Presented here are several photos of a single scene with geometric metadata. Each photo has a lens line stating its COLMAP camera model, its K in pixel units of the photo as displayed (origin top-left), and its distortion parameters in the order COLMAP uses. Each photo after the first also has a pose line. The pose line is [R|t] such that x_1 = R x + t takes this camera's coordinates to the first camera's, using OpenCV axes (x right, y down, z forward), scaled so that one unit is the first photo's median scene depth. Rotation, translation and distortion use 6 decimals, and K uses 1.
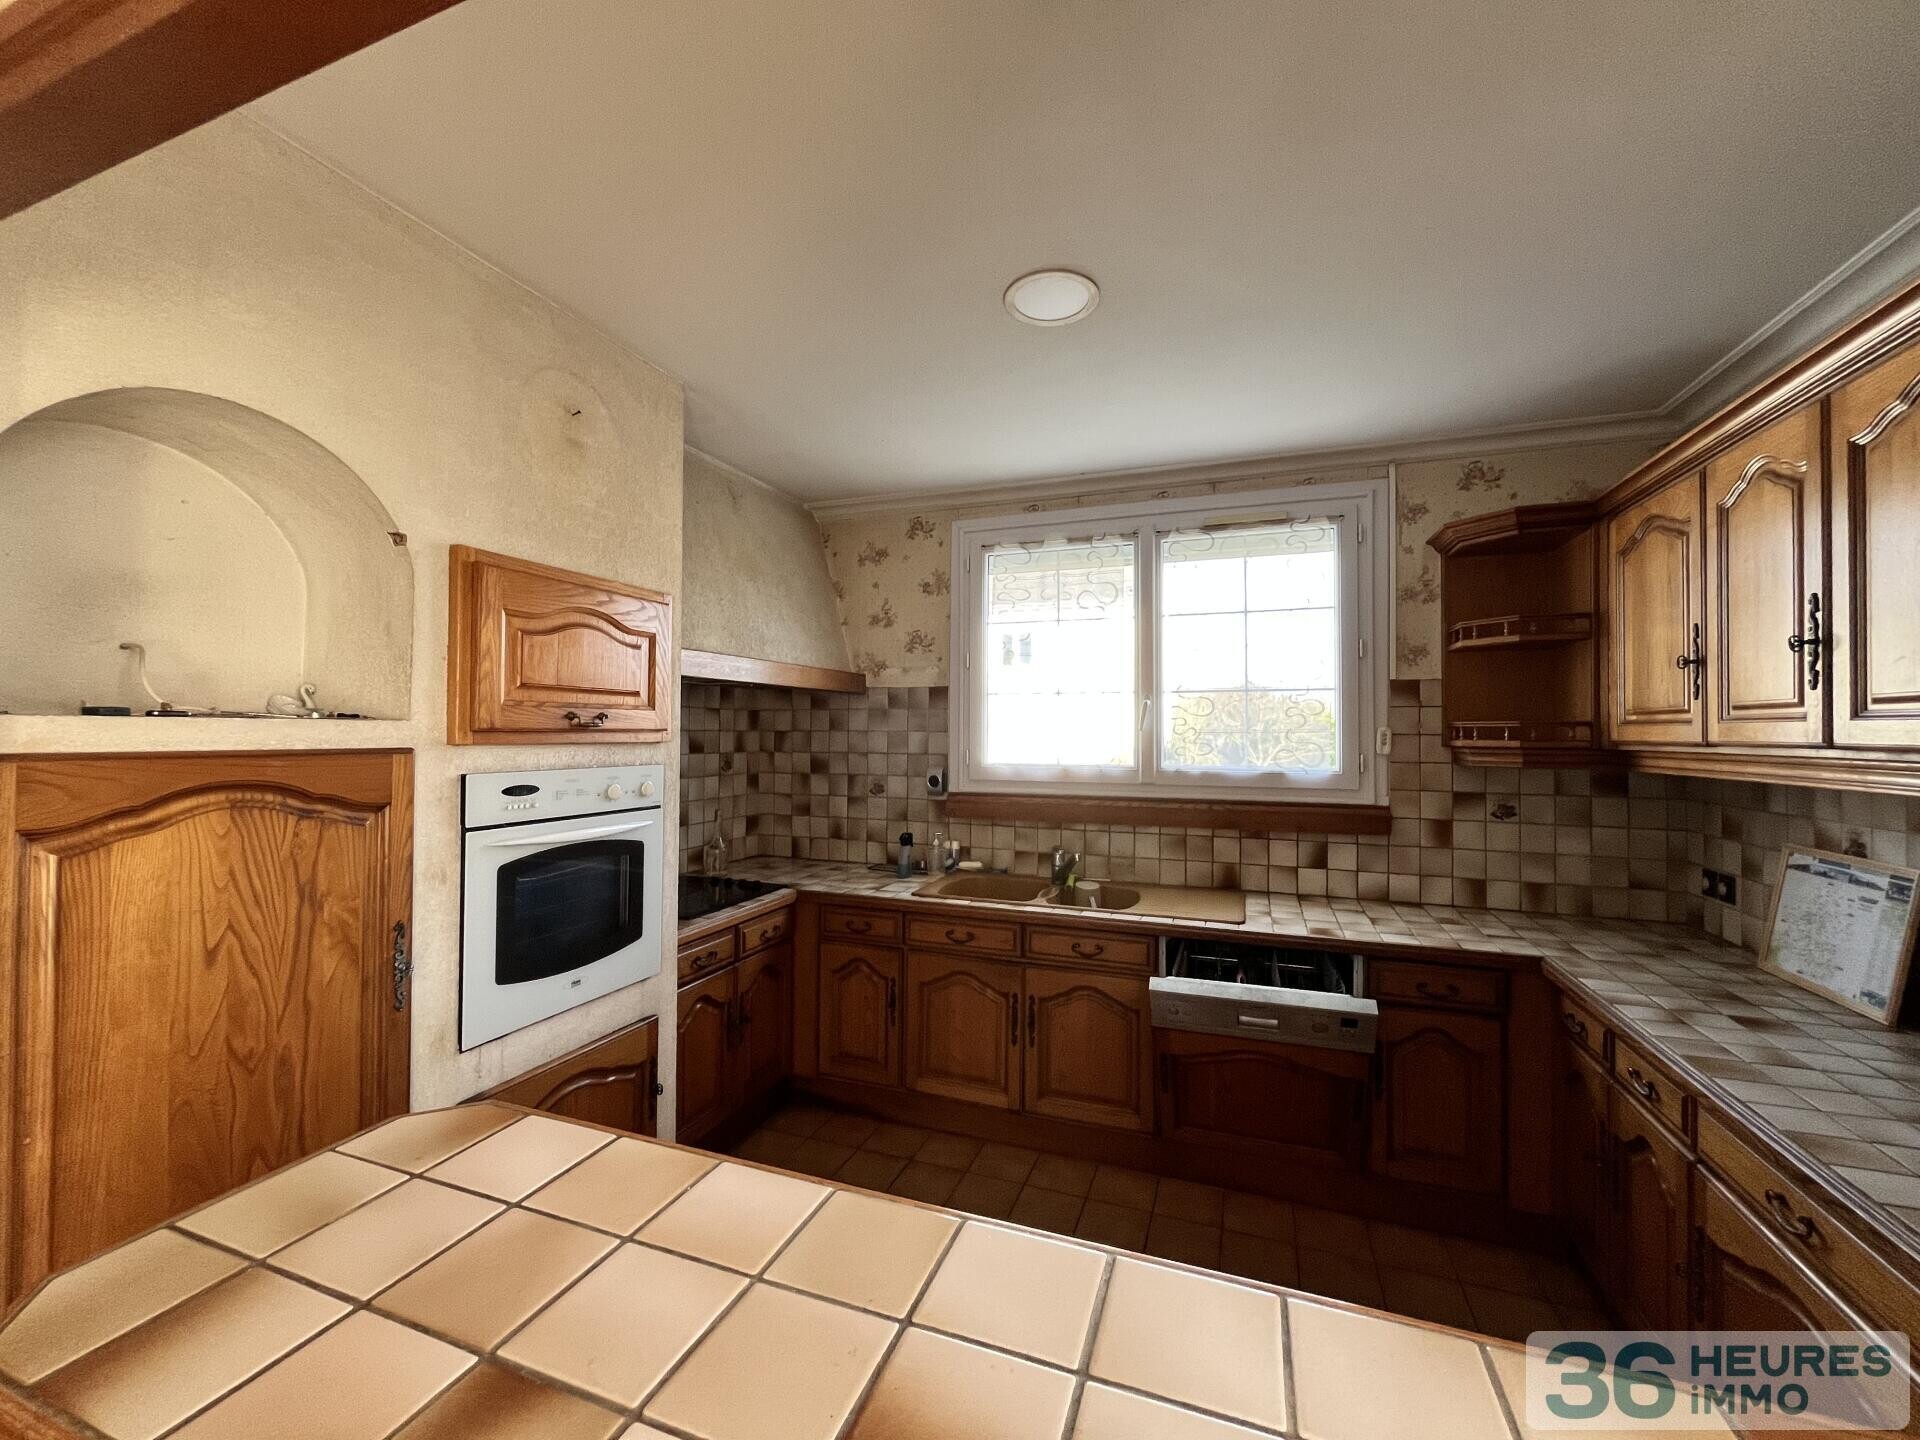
lens RADIAL K [[778.8, 0, 955.0], [0, 778.8, 716.4], [0, 0, 1]] dist [-0.001467, -0.000052]
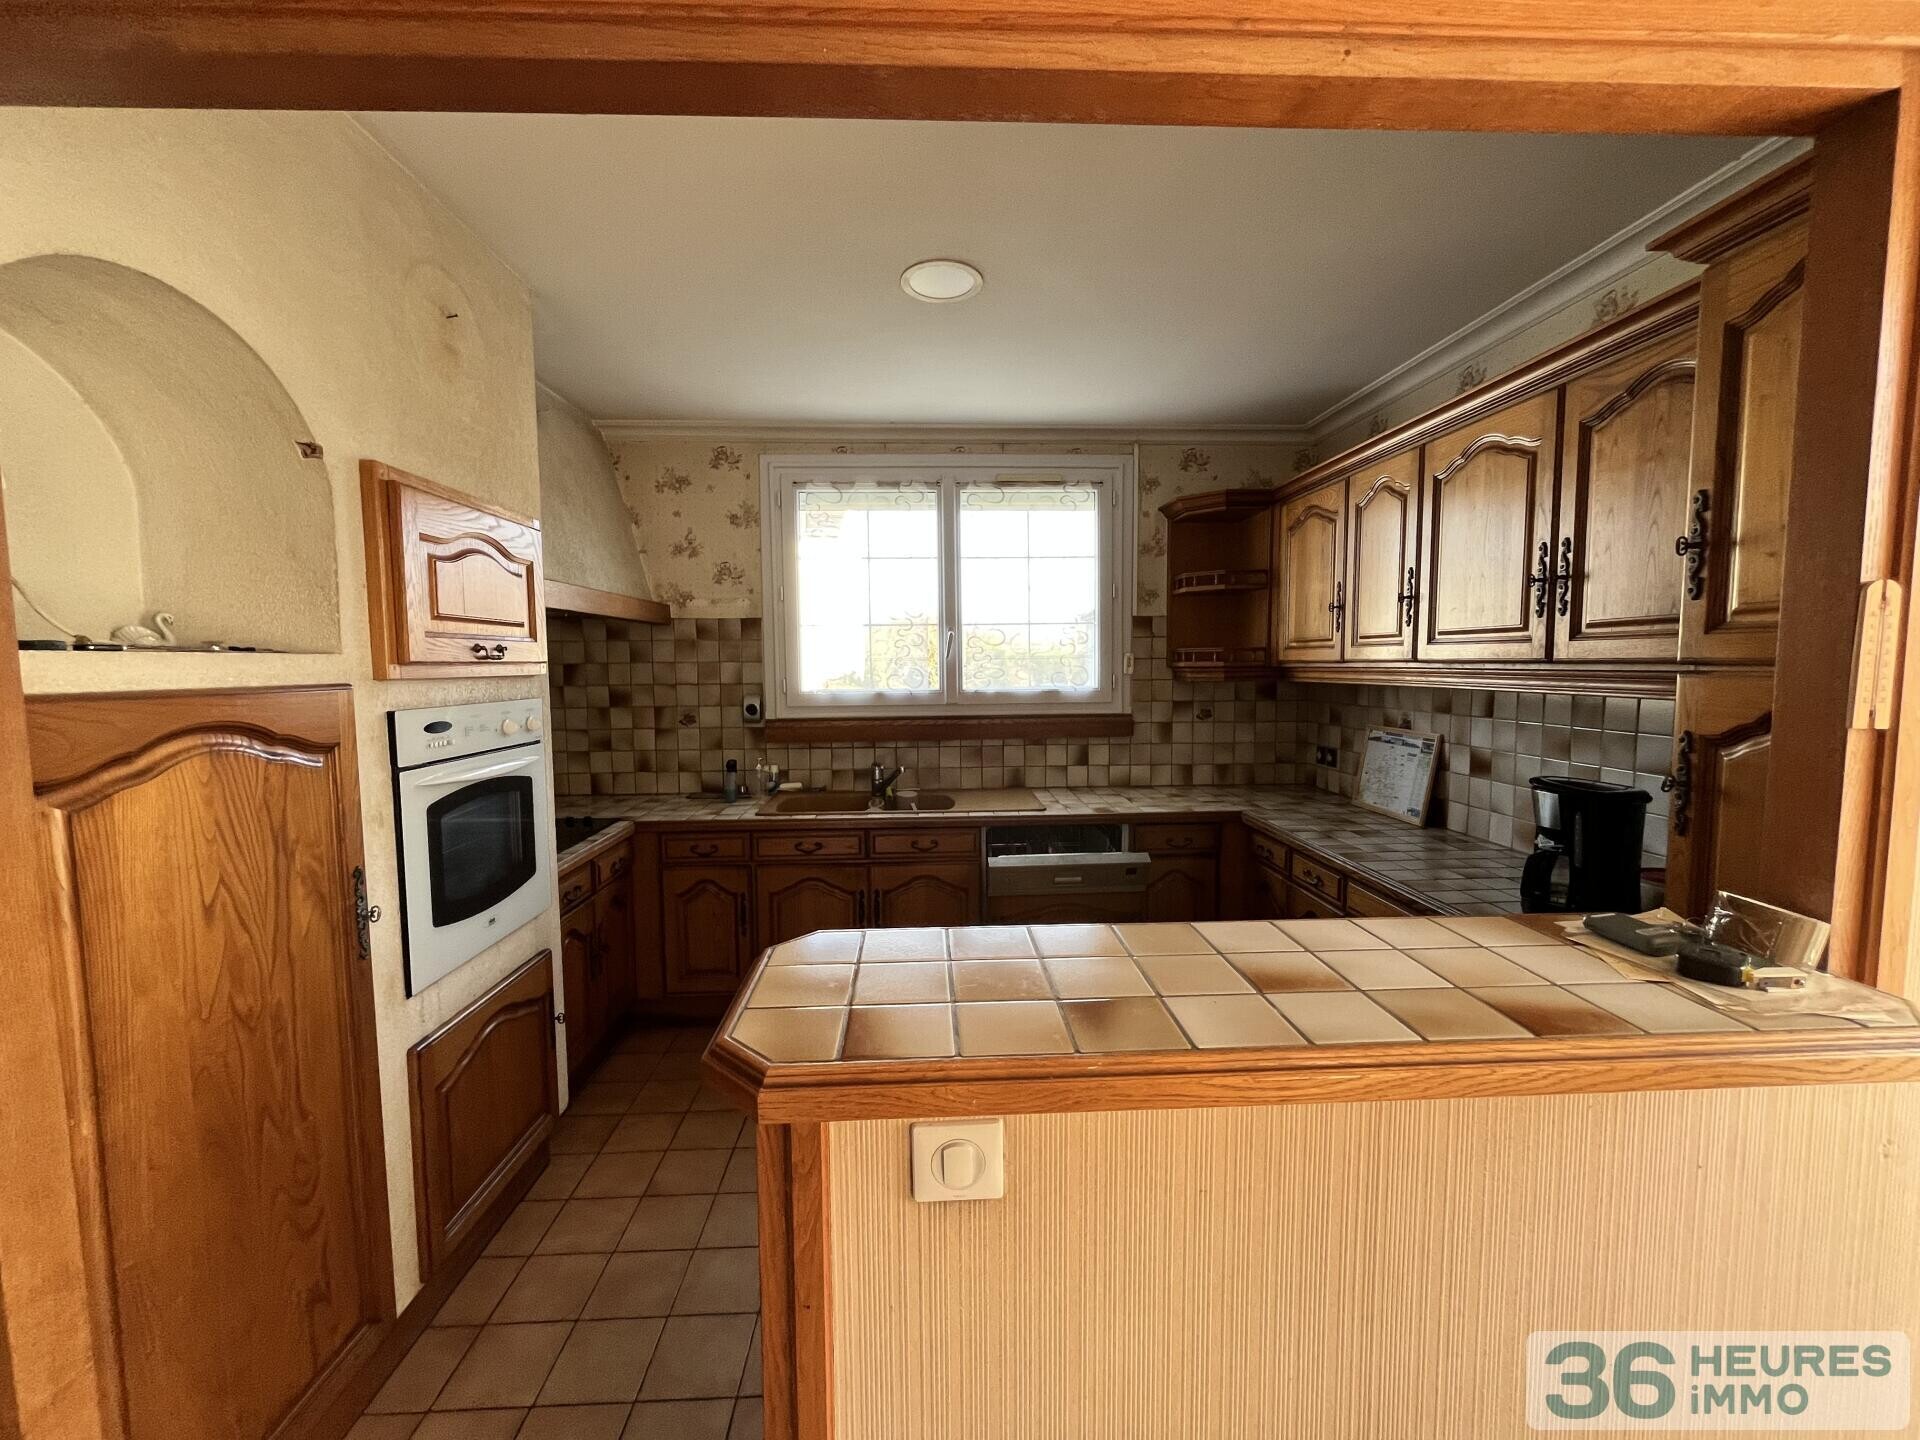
lens RADIAL K [[778.8, 0, 957.3], [0, 778.8, 717.2], [0, 0, 1]] dist [-0.001467, -0.000052]
pose [[0.917922, -0.042043, 0.394526, -0.293816], [0.006465, 0.995823, 0.091079, 0.000631], [-0.396707, -0.081053, 0.914360, -0.099283]]
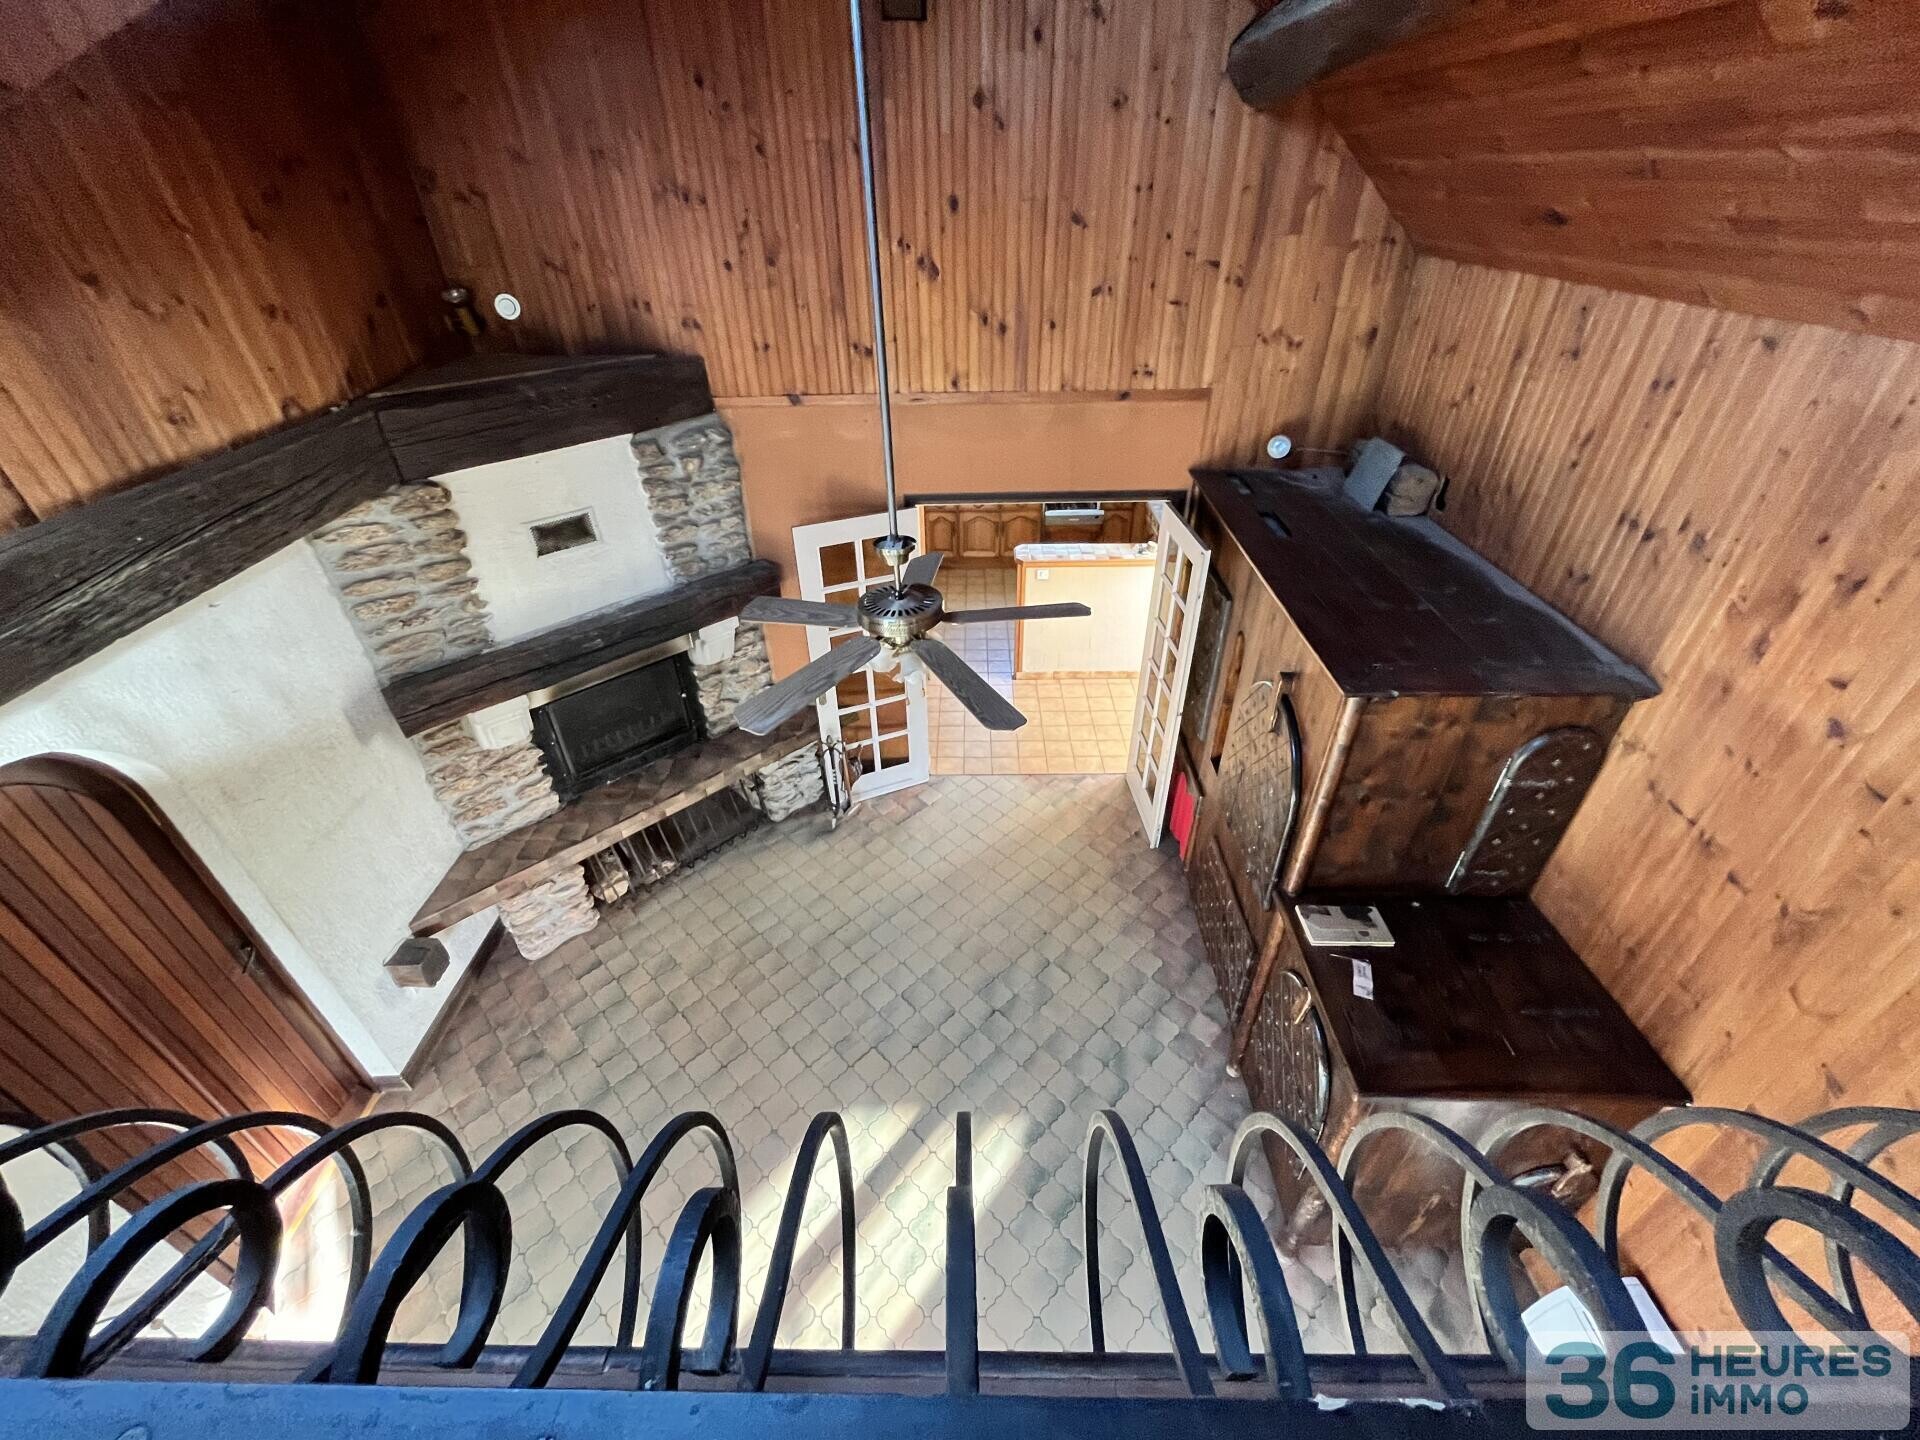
lens RADIAL K [[778.8, 0, 959.1], [0, 778.8, 719.7], [0, 0, 1]] dist [-0.001467, -0.000052]
pose [[0.937631, -0.206541, 0.279623, -1.376269], [0.007191, 0.815716, 0.578408, -0.994560], [-0.347558, -0.540323, 0.766325, -2.192532]]
